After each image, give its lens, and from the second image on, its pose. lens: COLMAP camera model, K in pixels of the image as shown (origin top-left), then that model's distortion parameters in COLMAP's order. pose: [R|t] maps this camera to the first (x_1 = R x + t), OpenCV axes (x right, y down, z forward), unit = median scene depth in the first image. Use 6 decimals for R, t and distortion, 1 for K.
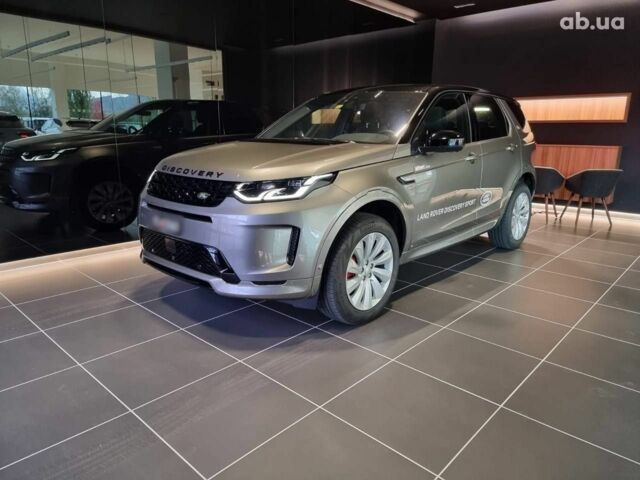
lens RADIAL K [[460.7, 0, 320.0], [0, 460.7, 240.0], [0, 0, 1]] dist [0.031412, -0.003117]
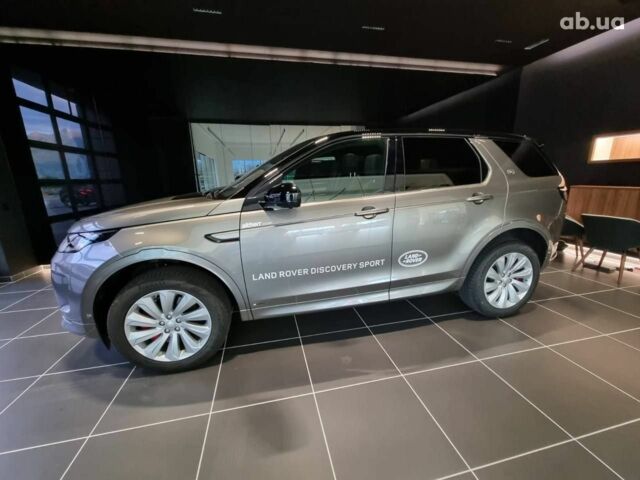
lens RADIAL K [[260.6, 0, 319.3], [0, 260.6, 246.1], [0, 0, 1]] dist [-0.002116, -0.000397]
pose [[0.818317, 0.117284, -0.562674, 0.531263], [-0.103333, 0.993029, 0.056707, -0.134670], [0.565402, 0.011738, 0.824732, 0.564183]]
